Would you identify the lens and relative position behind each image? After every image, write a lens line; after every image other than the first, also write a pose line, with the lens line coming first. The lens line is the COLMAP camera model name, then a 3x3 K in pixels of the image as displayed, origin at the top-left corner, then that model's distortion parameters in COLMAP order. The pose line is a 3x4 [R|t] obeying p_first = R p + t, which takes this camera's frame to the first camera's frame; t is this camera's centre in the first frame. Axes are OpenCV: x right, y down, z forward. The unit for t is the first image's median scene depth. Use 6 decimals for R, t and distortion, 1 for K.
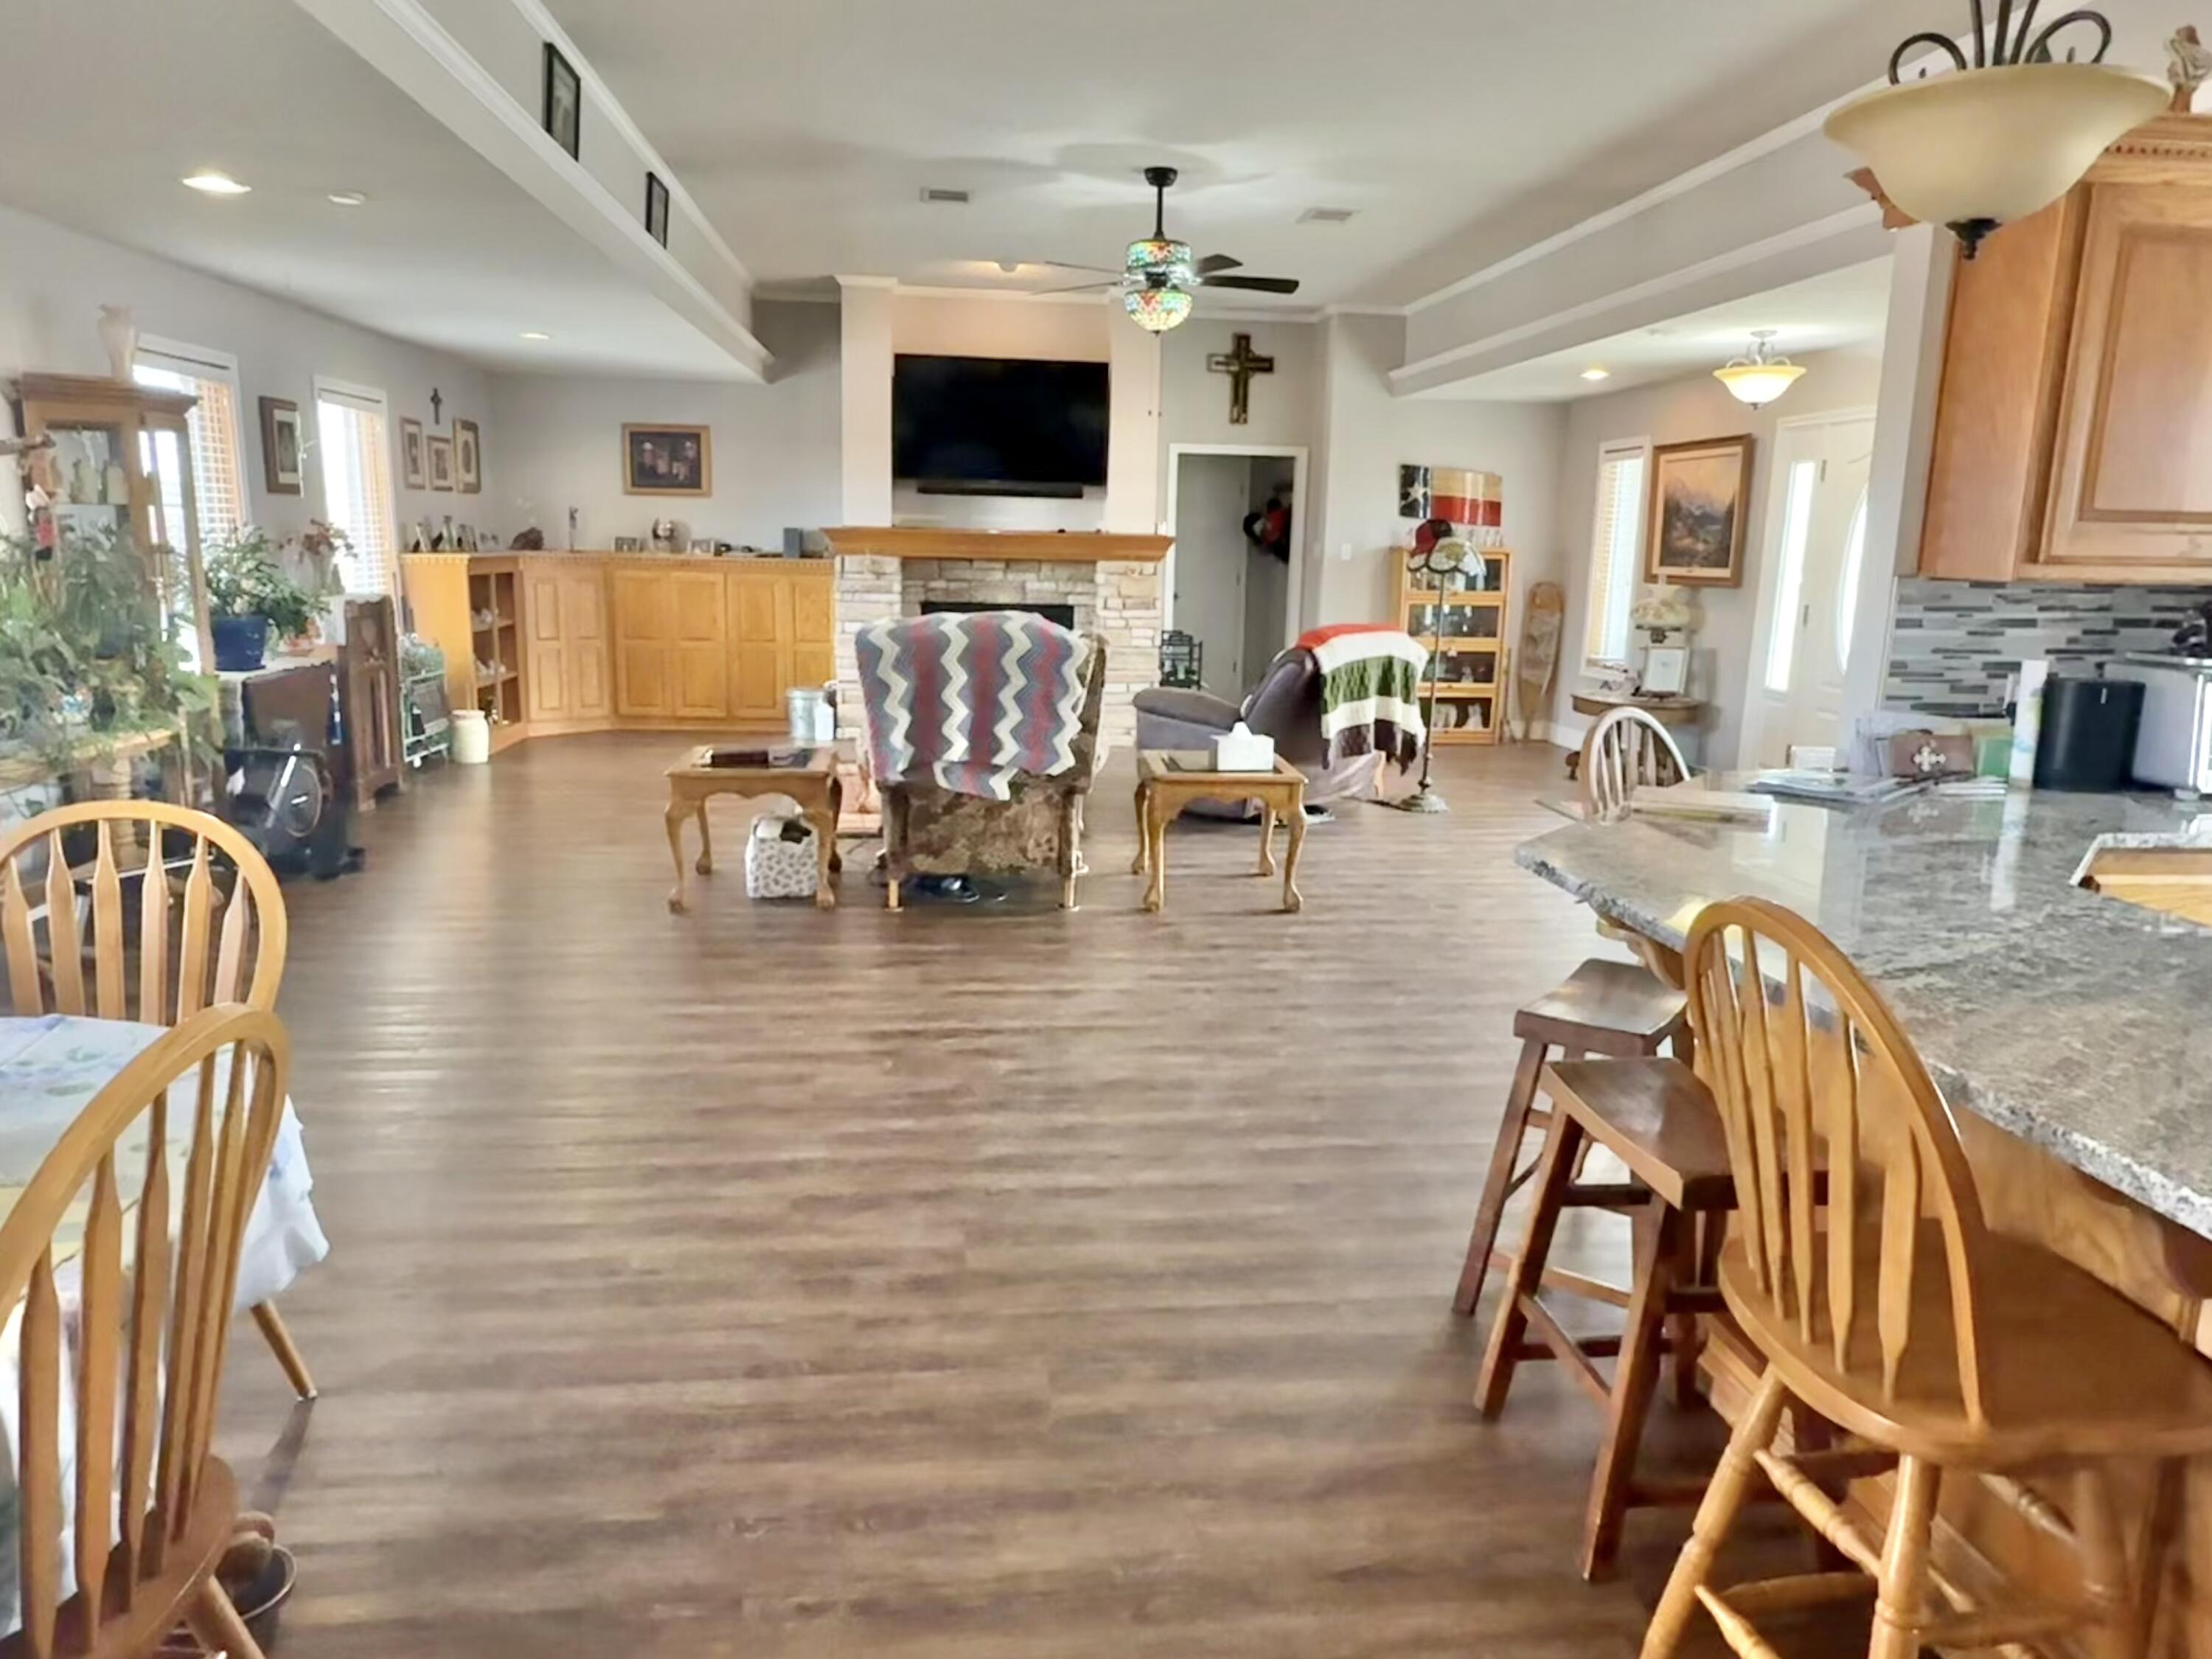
lens RADIAL K [[1465.7, 0, 1106.0], [0, 1465.7, 829.5], [0, 0, 1]] dist [0.002622, -0.001221]
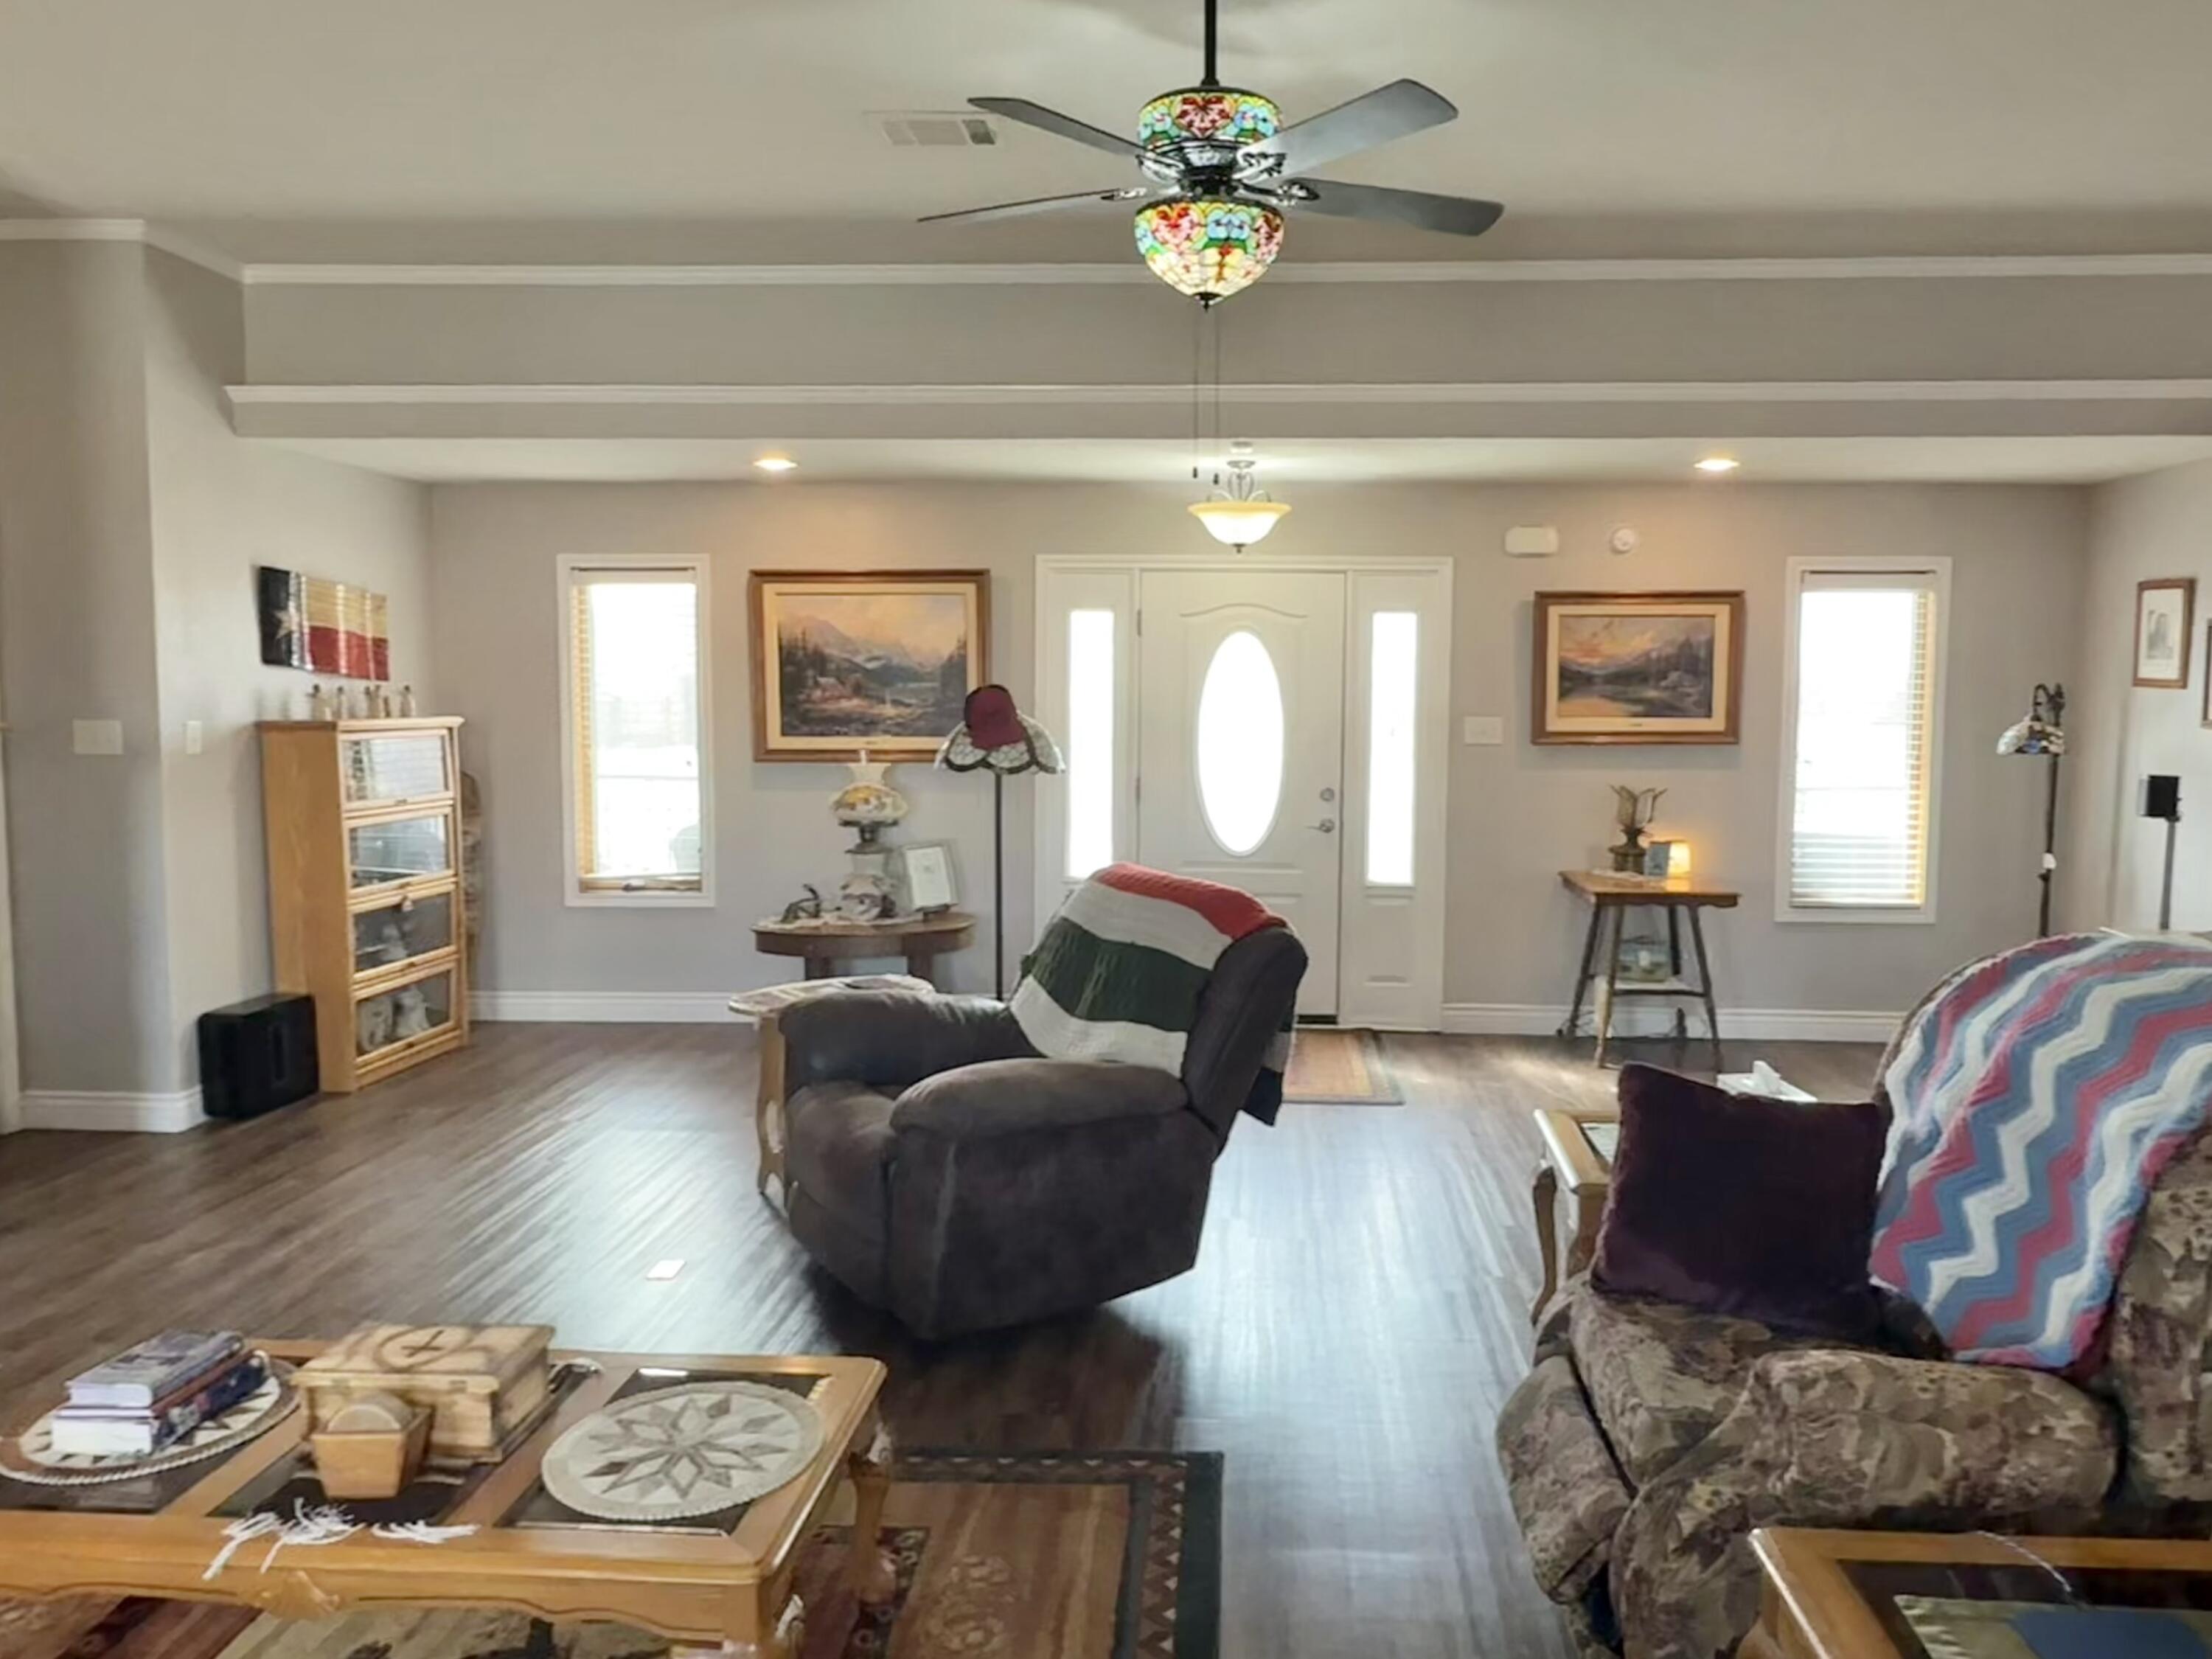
lens RADIAL K [[1505.8, 0, 1186.5], [0, 1505.8, 820.5], [0, 0, 1]] dist [-0.004572, -0.000385]
pose [[0.148606, -0.105221, 0.983283, -0.286629], [0.191336, 0.978593, 0.075803, -0.141443], [-0.970210, 0.176873, 0.165557, 0.622225]]
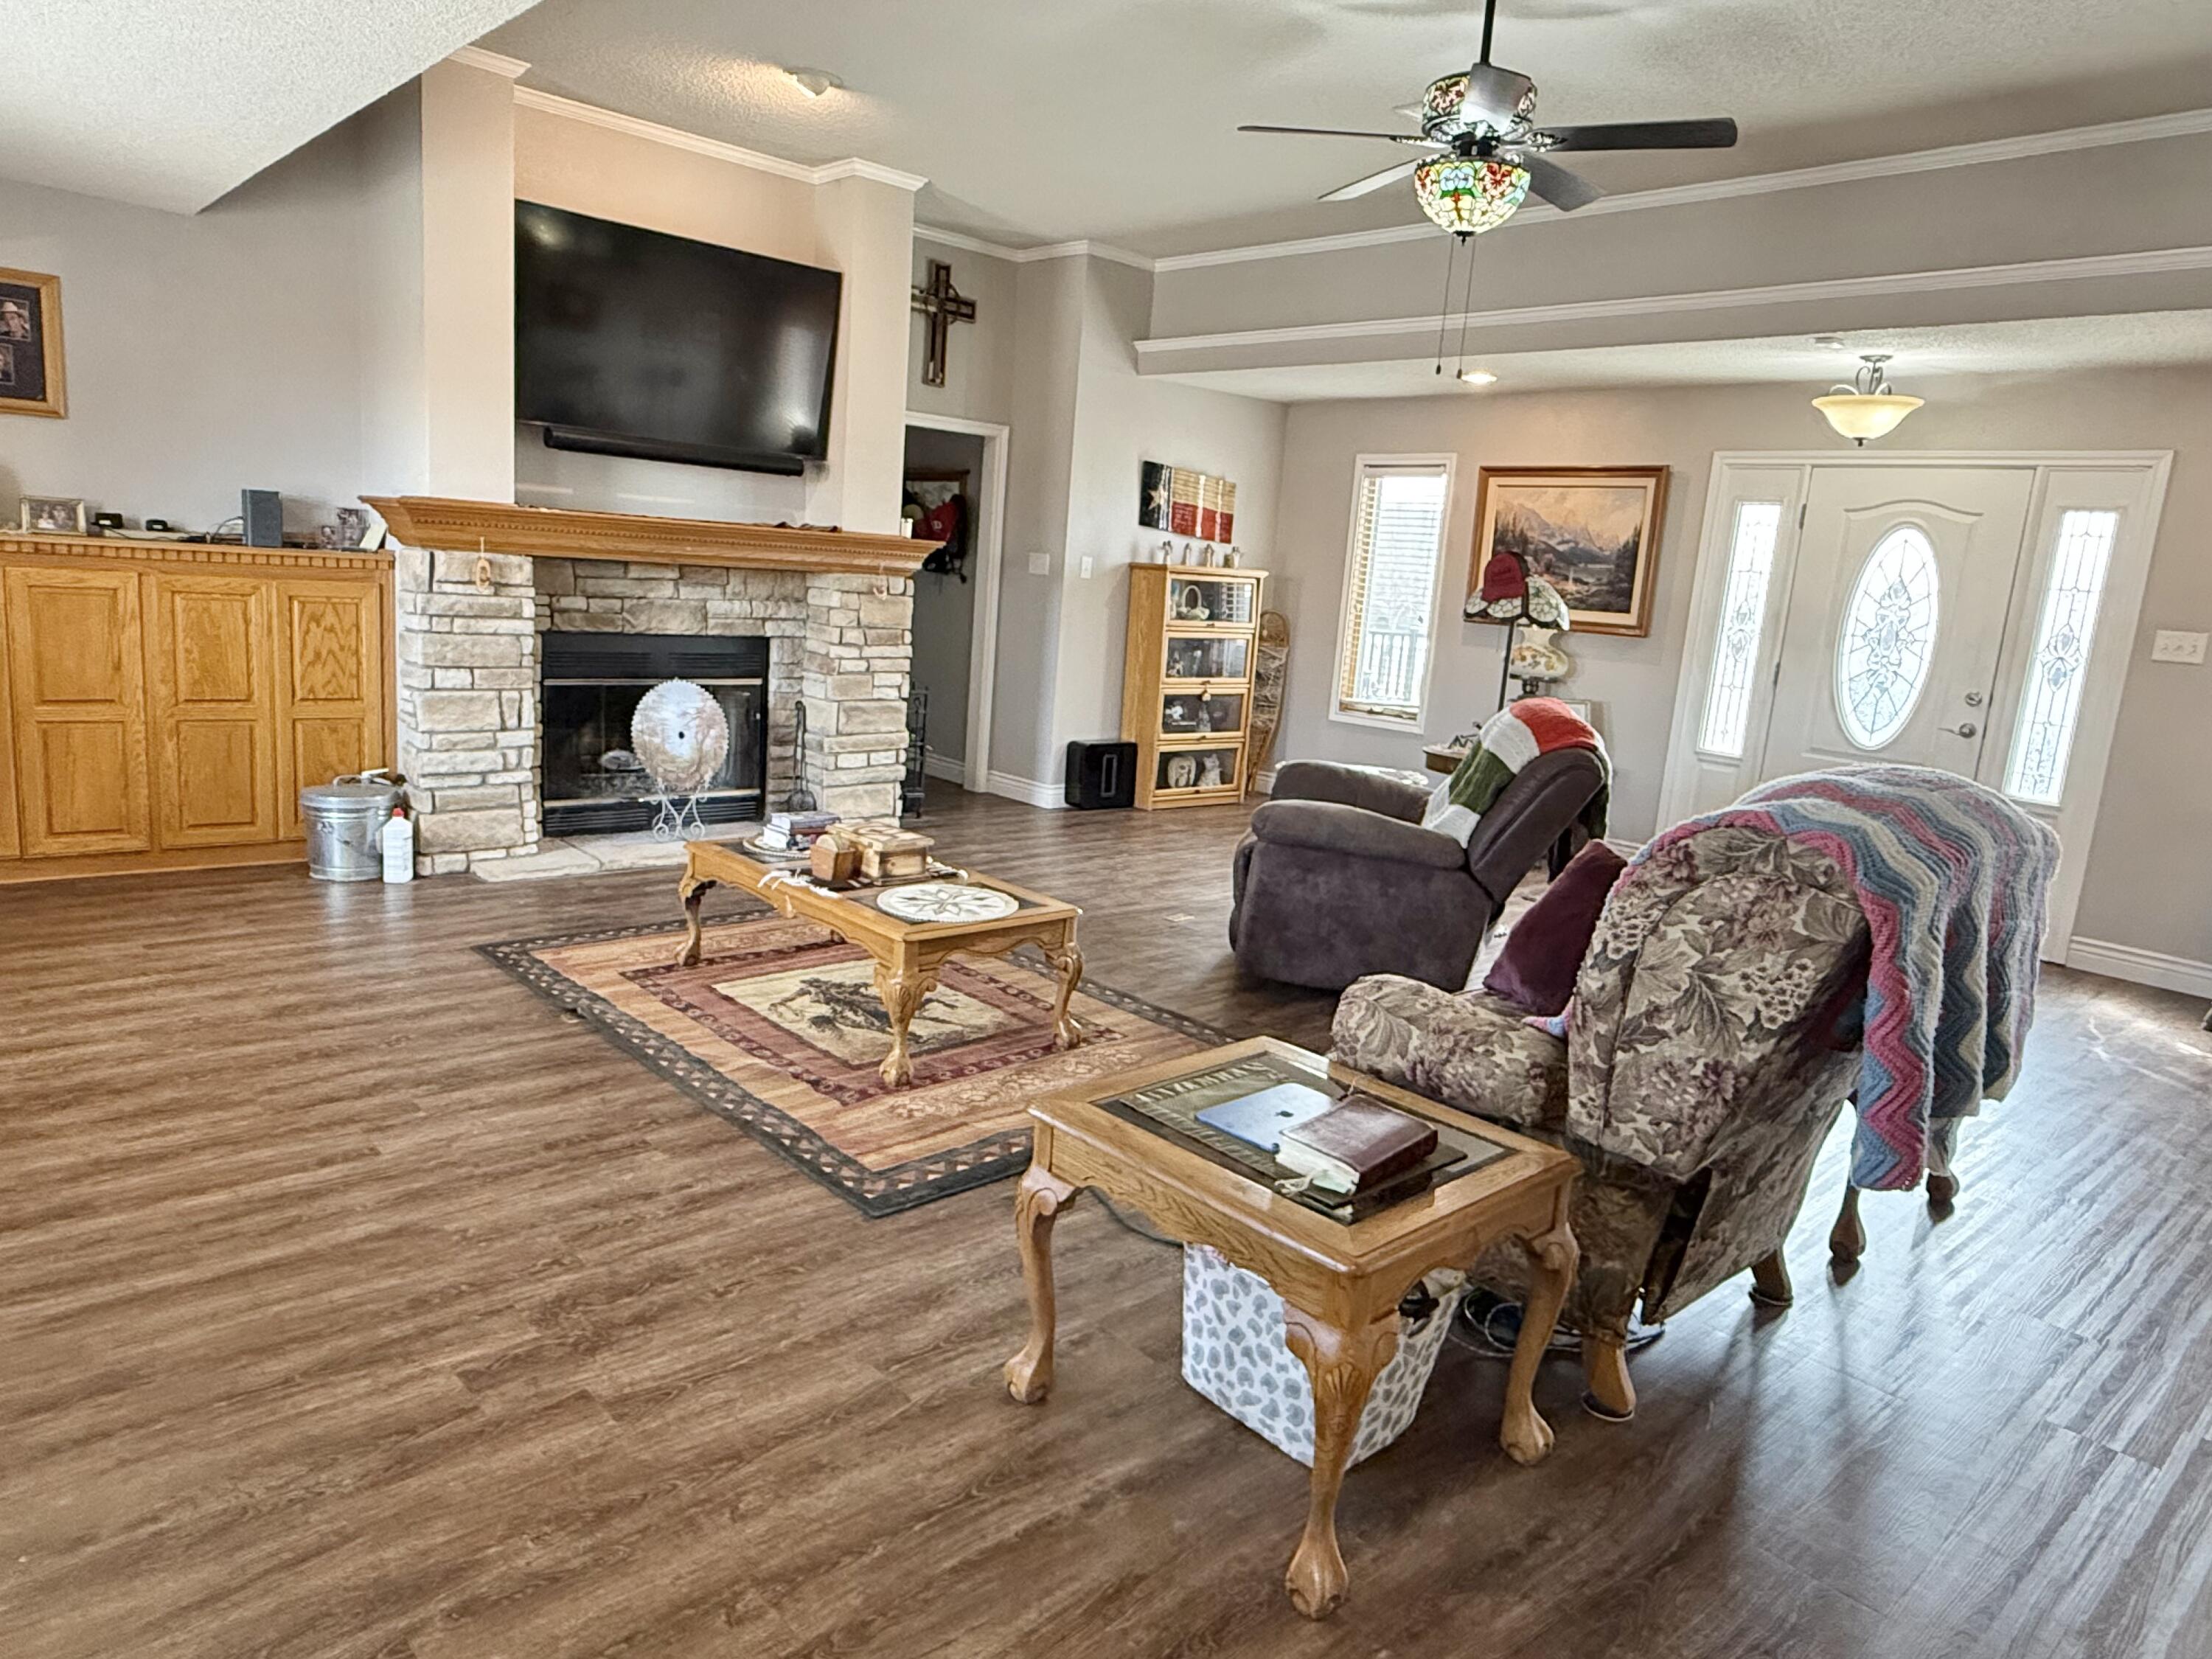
lens RADIAL K [[1408.7, 0, 1106.0], [0, 1408.7, 829.5], [0, 0, 1]] dist [-0.002838, 0.000885]
pose [[0.803137, -0.076666, 0.590841, -0.287148], [0.064338, 0.997047, 0.041919, -0.084566], [-0.592310, 0.004347, 0.805698, 0.405276]]
